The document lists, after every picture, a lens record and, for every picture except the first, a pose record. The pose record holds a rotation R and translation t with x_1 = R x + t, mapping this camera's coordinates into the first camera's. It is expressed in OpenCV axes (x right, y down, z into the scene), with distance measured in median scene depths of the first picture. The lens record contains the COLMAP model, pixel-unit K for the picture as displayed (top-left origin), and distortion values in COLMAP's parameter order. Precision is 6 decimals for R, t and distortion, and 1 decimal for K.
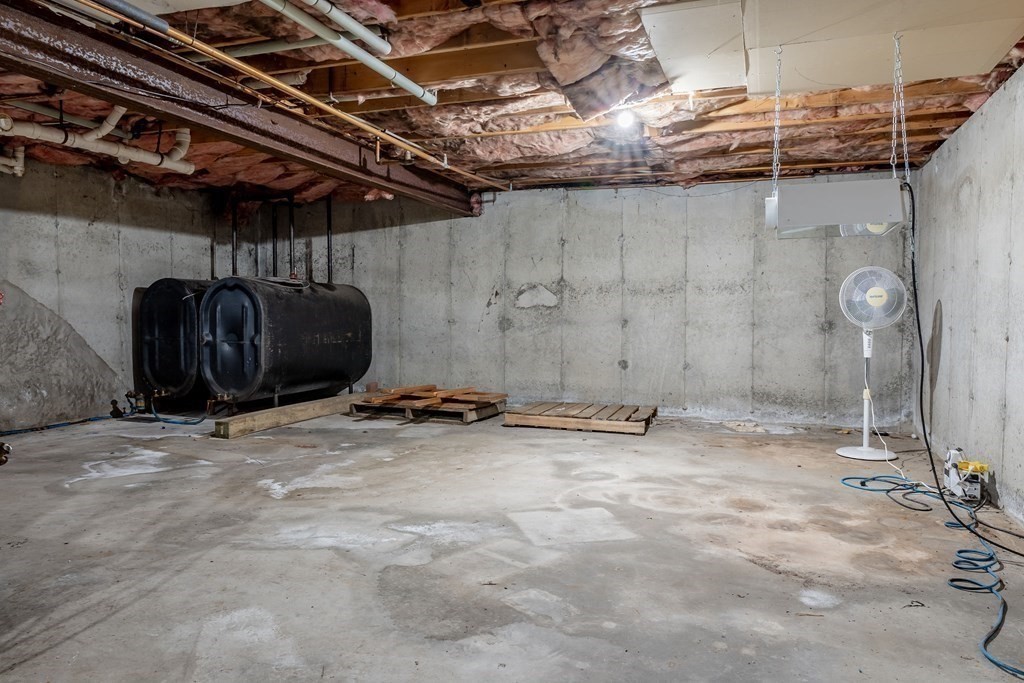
lens RADIAL K [[710.5, 0, 480.5], [0, 710.5, 297.9], [0, 0, 1]] dist [-0.005835, -0.004134]
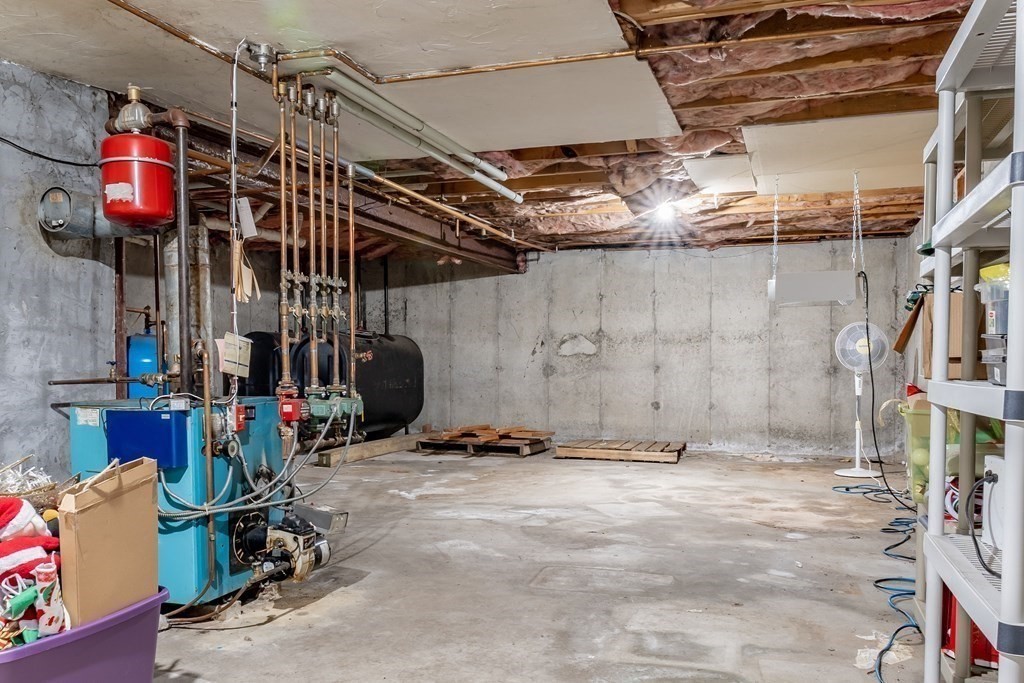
lens RADIAL K [[715.5, 0, 512.0], [0, 715.5, 341.5], [0, 0, 1]] dist [-0.003861, -0.008071]
pose [[0.999910, -0.004831, 0.012550, -0.050000], [0.004892, 0.999977, -0.004782, -0.004617], [-0.012526, 0.004843, 0.999910, -0.162620]]
